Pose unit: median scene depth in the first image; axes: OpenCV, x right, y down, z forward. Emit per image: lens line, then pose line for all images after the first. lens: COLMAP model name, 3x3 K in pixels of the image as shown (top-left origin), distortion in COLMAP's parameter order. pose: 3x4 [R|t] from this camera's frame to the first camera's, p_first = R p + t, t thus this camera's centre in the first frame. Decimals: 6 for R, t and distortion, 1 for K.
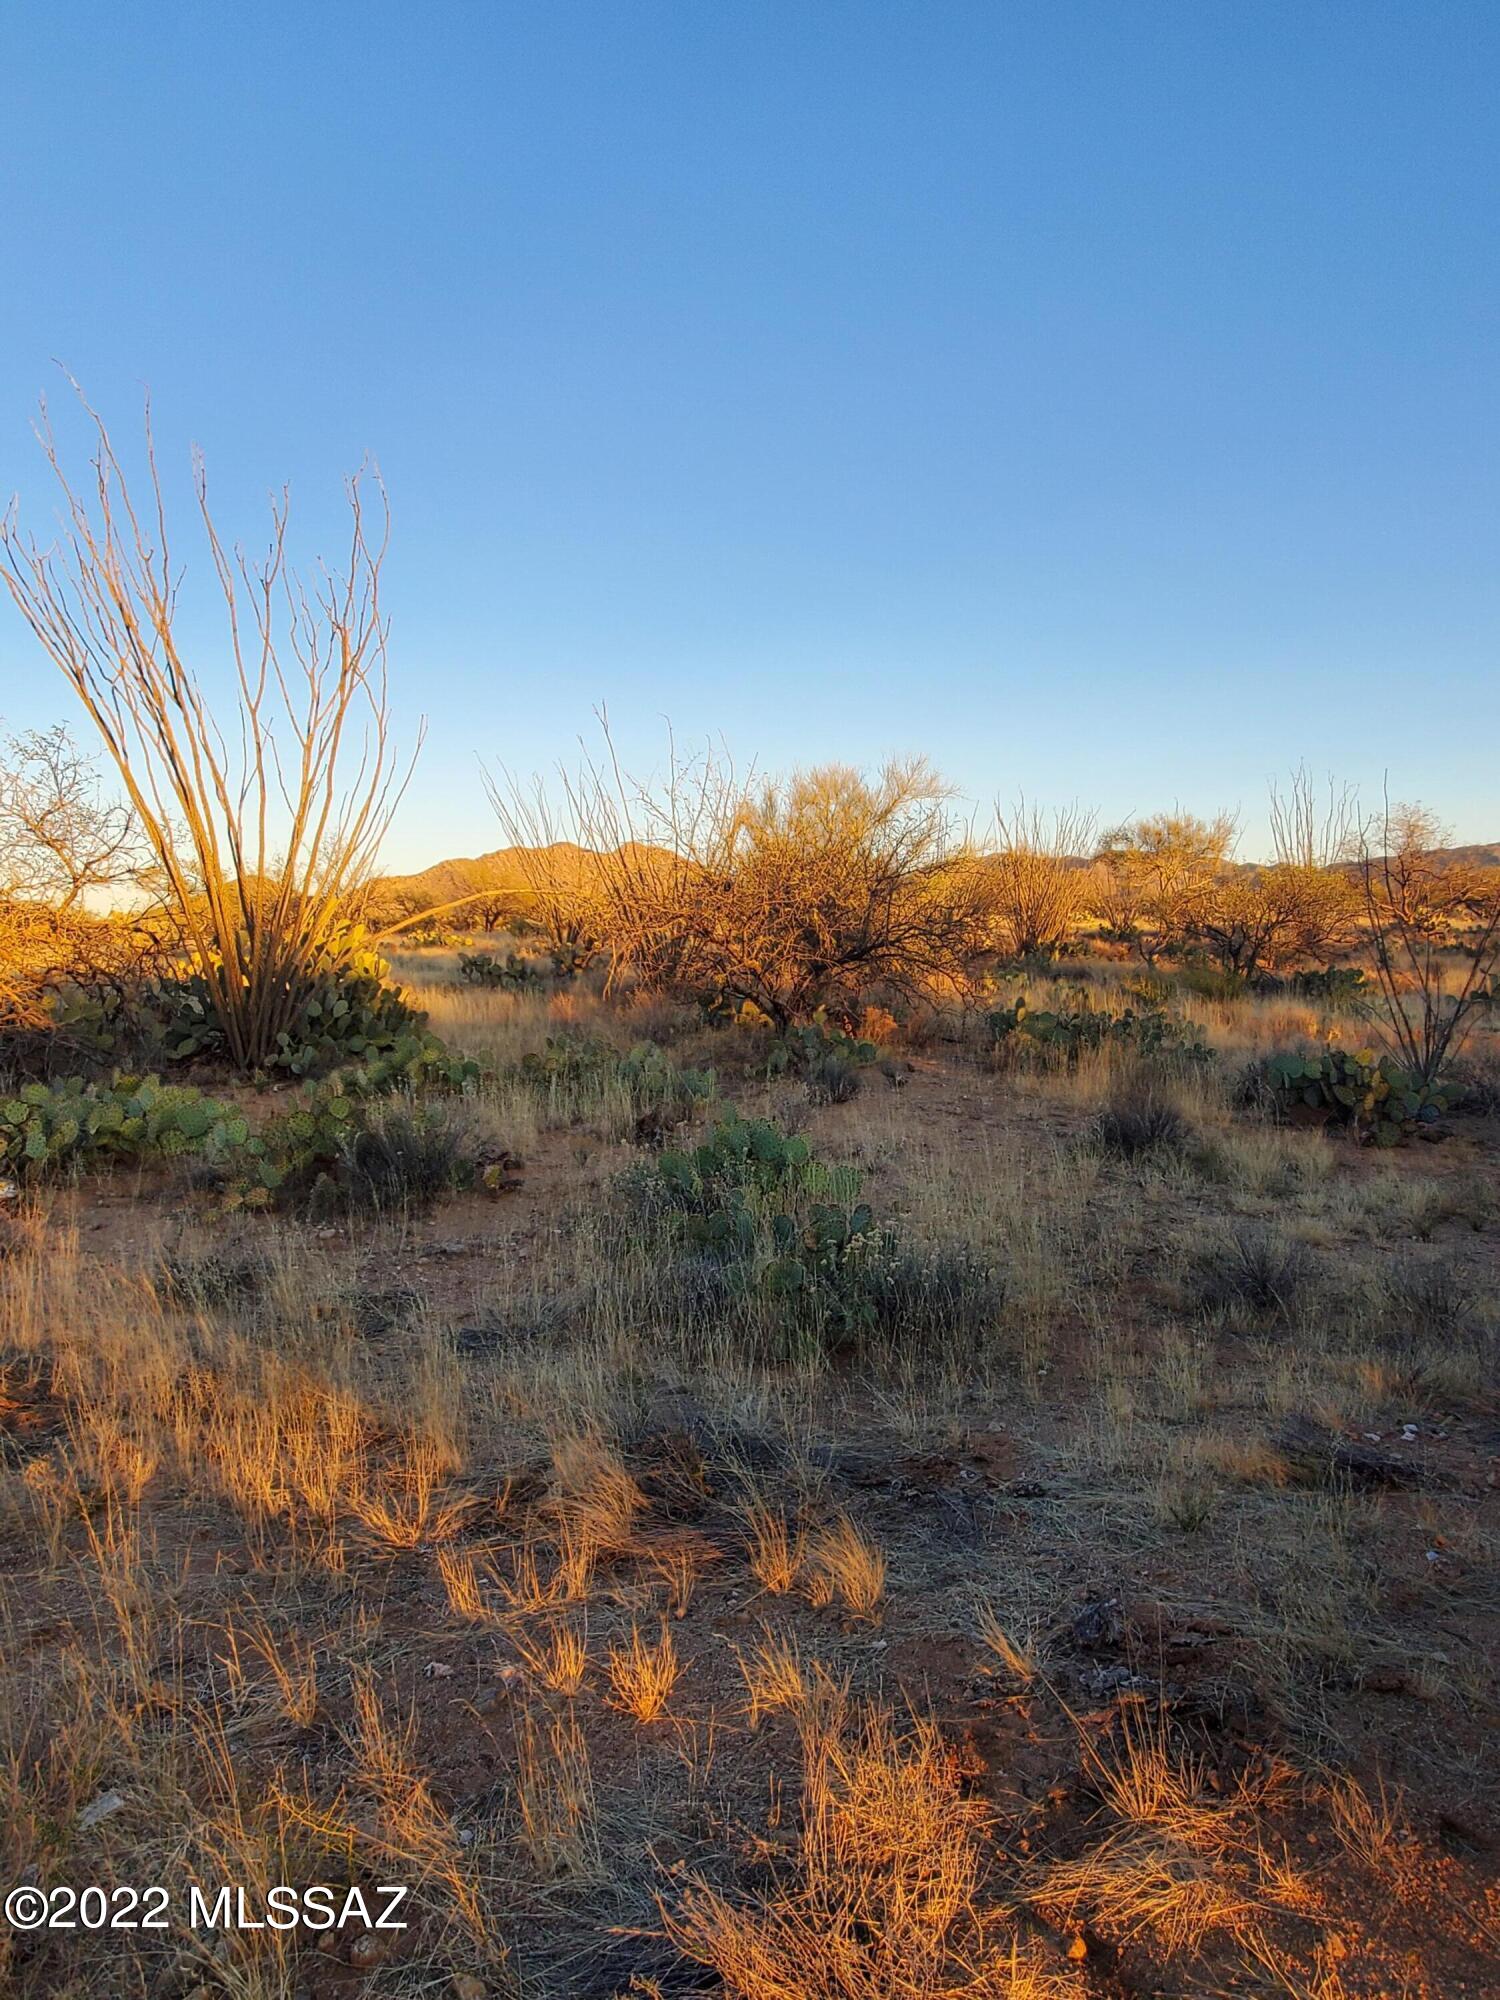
lens RADIAL K [[802.9, 0, 750.7], [0, 802.9, 1001.2], [0, 0, 1]] dist [0.000113, 0.000011]
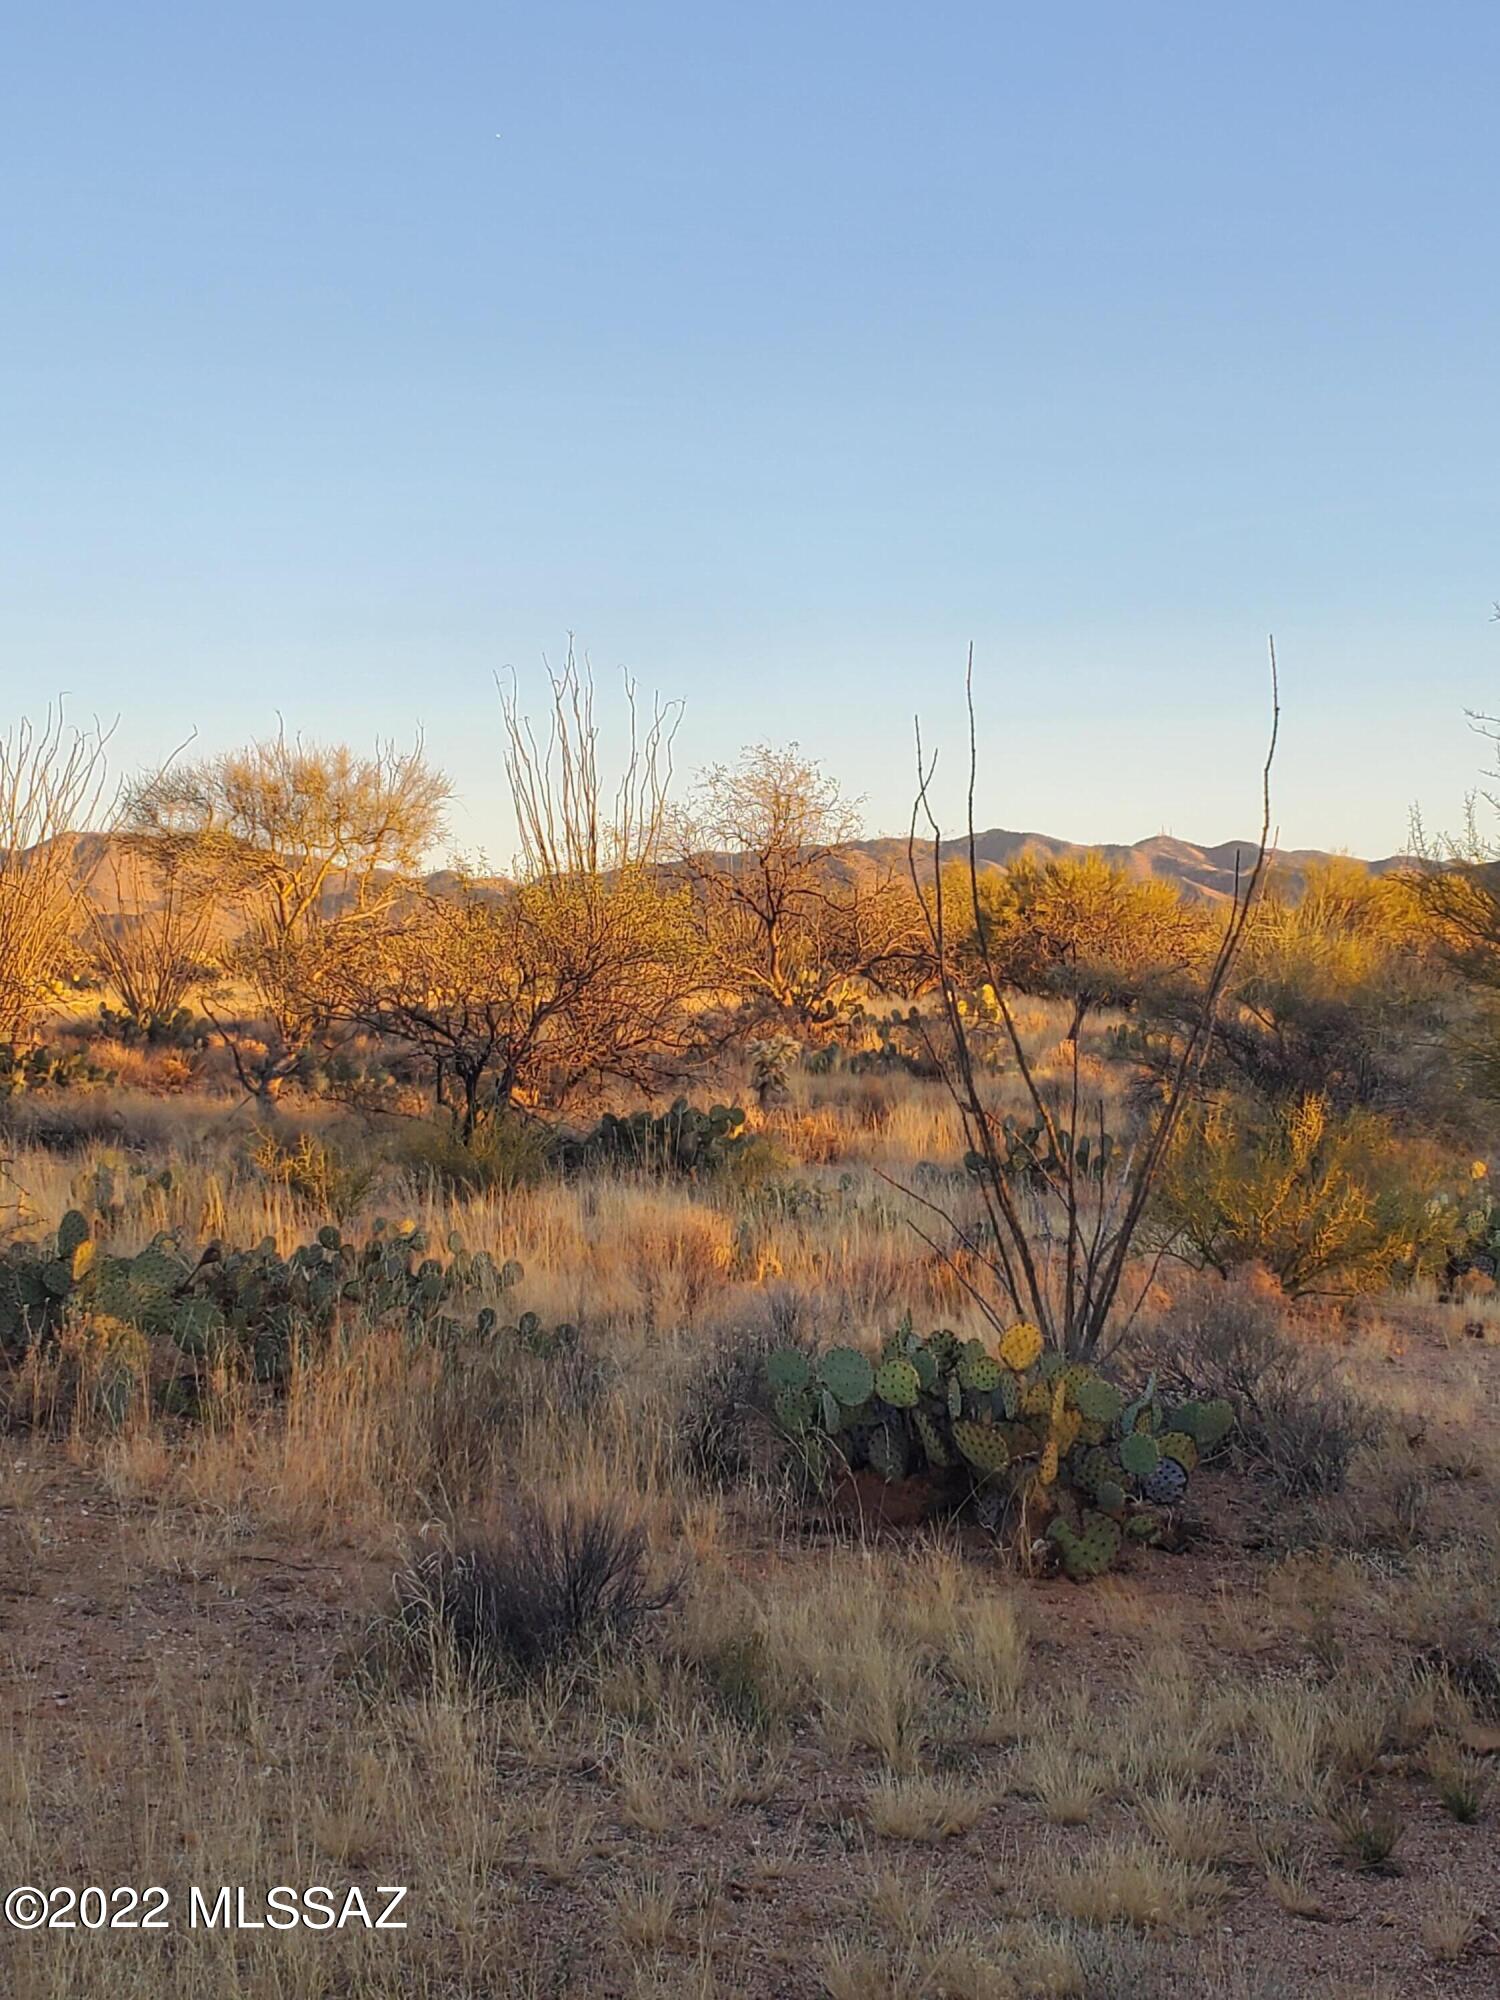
lens RADIAL K [[2771.1, 0, 750.0], [0, 2771.1, 997.7], [0, 0, 1]] dist [0.175206, 0.000000]
pose [[0.910323, 0.003623, 0.413883, 0.131986], [0.040123, 0.994480, -0.096953, 0.049345], [-0.411950, 0.104864, 0.905152, -0.404345]]
